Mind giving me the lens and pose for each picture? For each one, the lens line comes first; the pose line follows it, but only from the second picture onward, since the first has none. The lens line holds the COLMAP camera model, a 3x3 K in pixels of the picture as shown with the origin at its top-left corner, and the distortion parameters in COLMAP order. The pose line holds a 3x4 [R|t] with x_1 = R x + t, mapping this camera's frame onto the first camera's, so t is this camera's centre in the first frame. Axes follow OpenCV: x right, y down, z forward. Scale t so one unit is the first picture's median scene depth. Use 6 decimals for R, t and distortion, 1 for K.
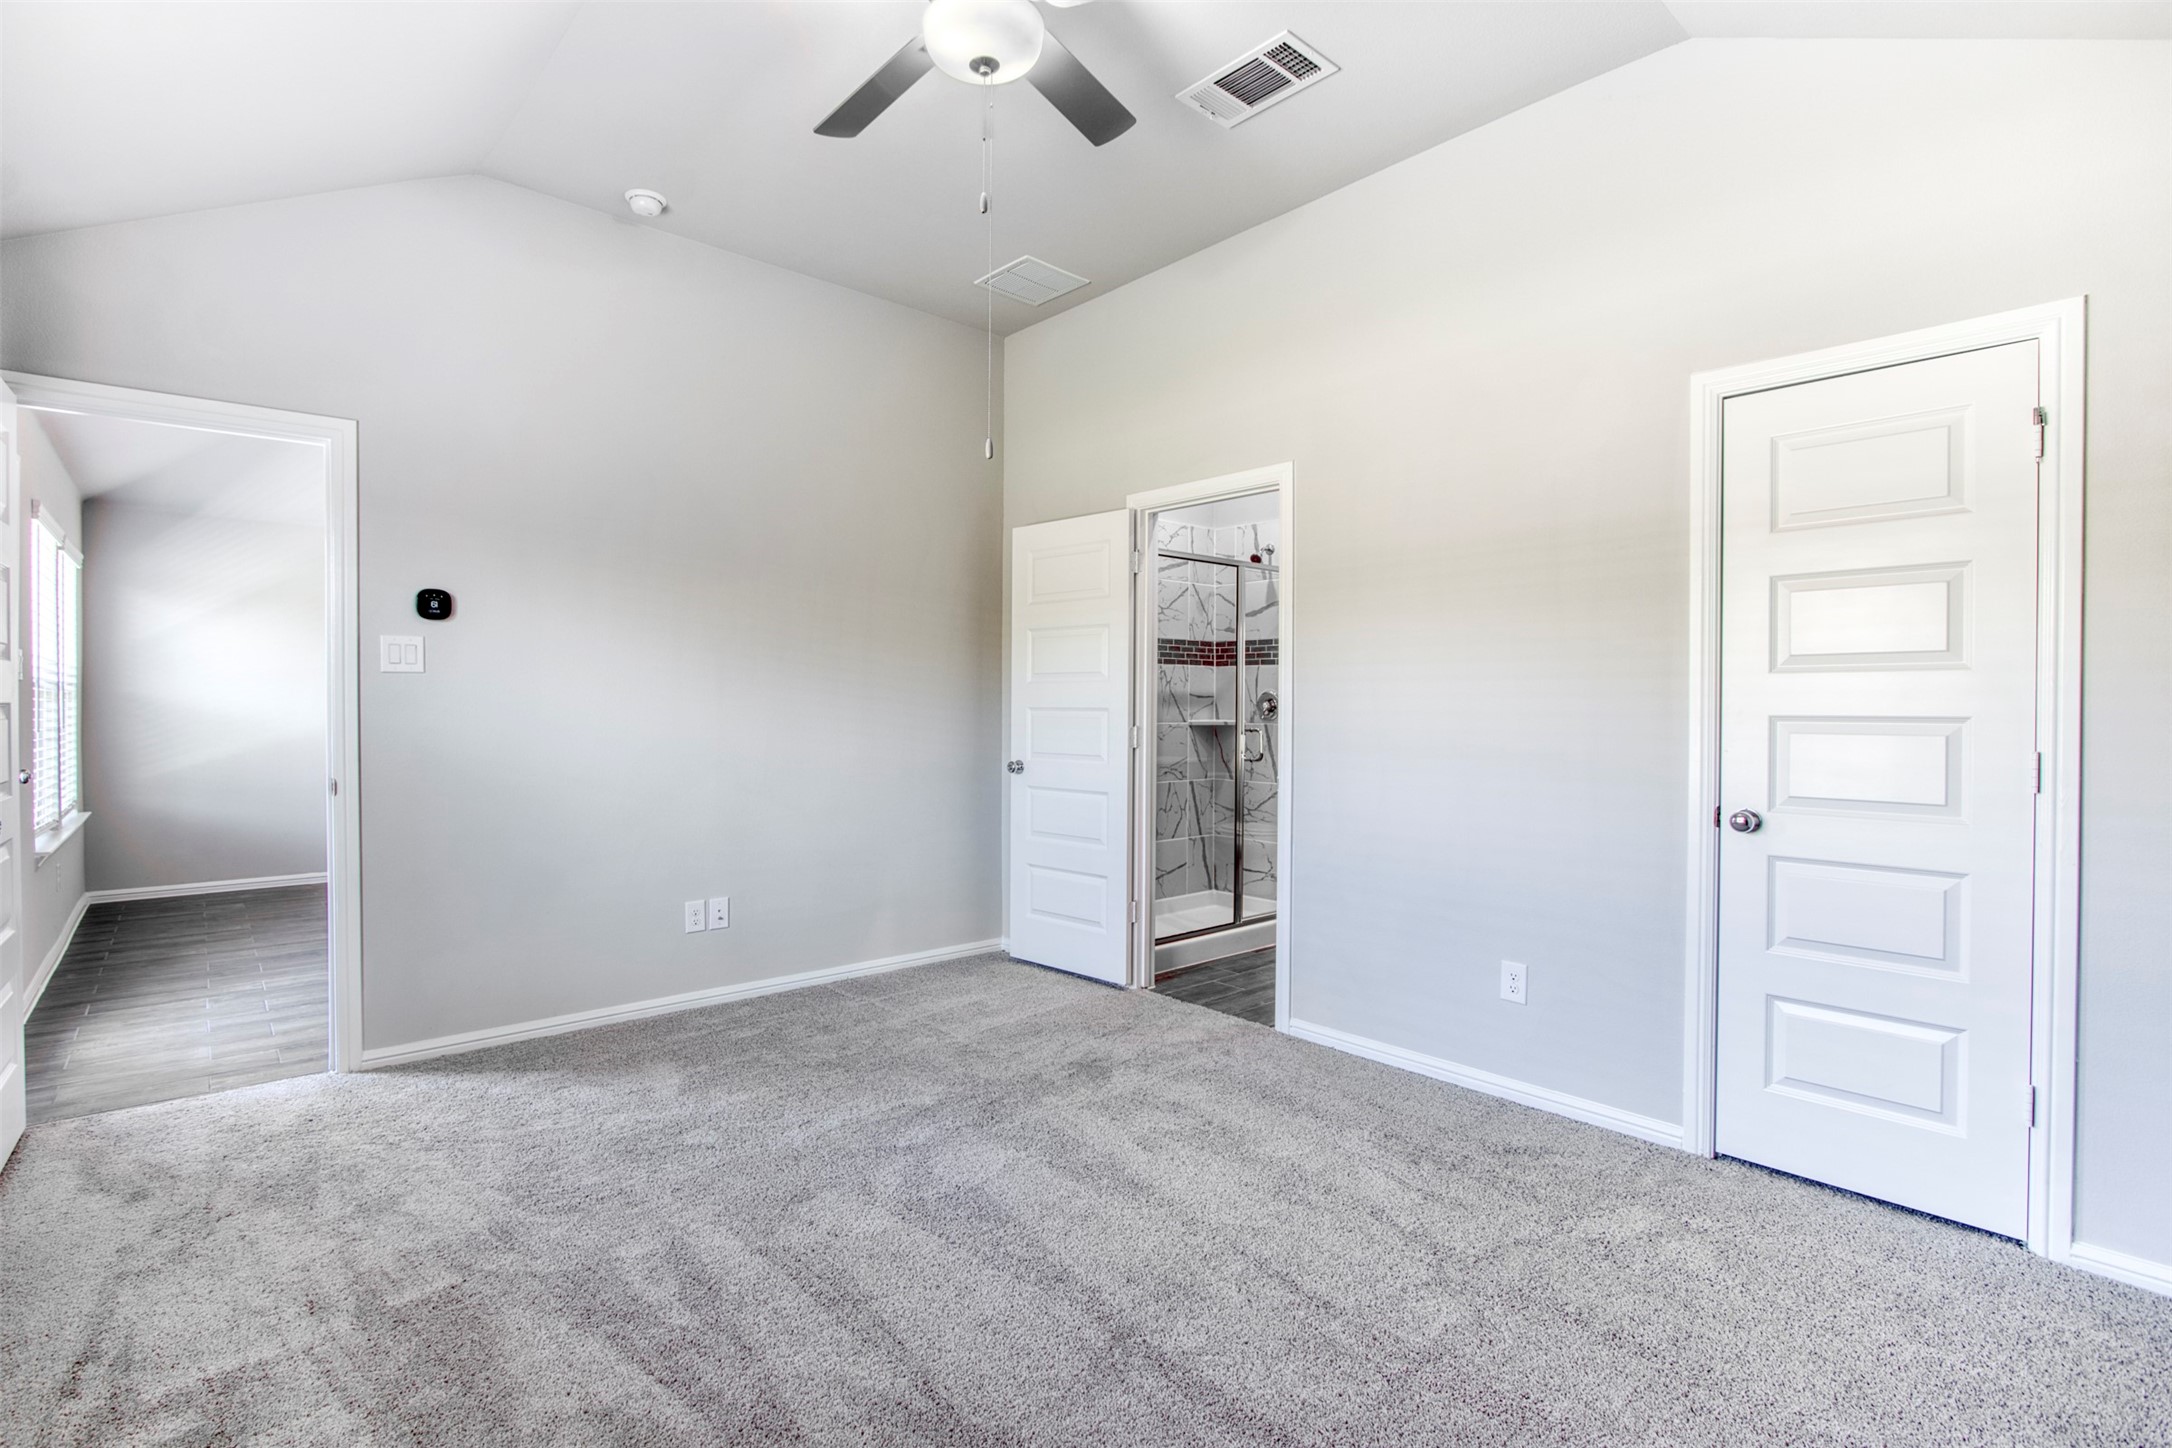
lens RADIAL K [[1015.0, 0, 1038.9], [0, 1015.0, 713.0], [0, 0, 1]] dist [-0.024026, 0.007207]
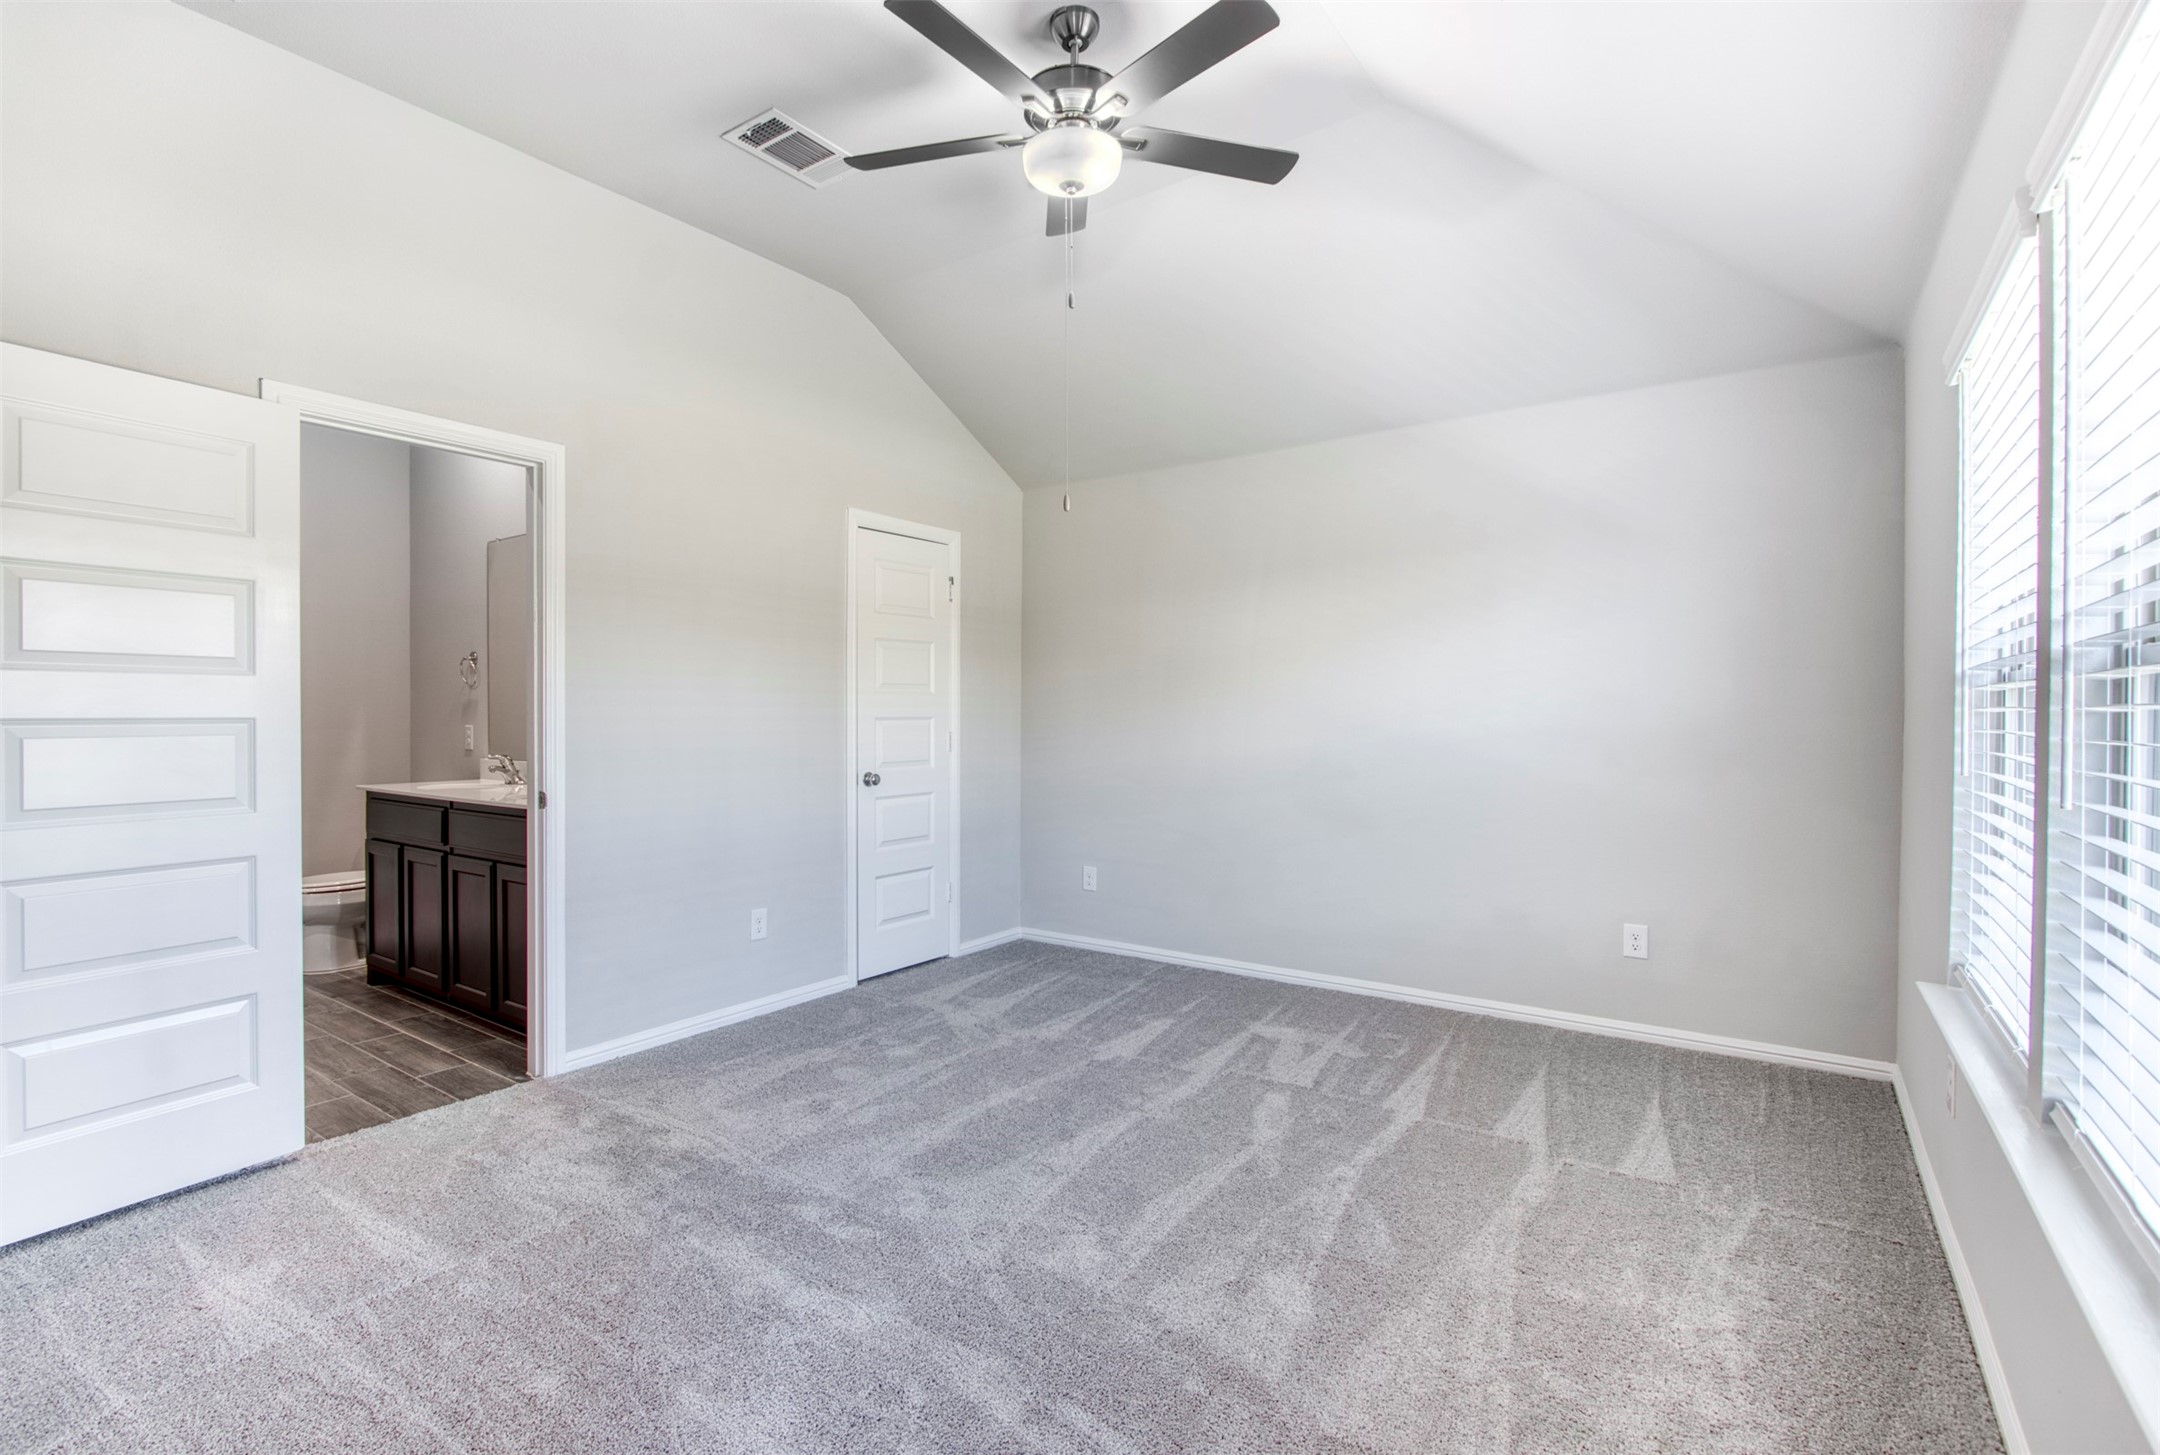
lens RADIAL K [[919.3, 0, 1080.0], [0, 919.3, 727.5], [0, 0, 1]] dist [-0.000822, -0.000008]
pose [[-0.222562, -0.020399, 0.974705, -0.776041], [0.003657, 0.999757, 0.021758, -0.012518], [-0.974912, 0.008407, -0.222433, 0.856650]]
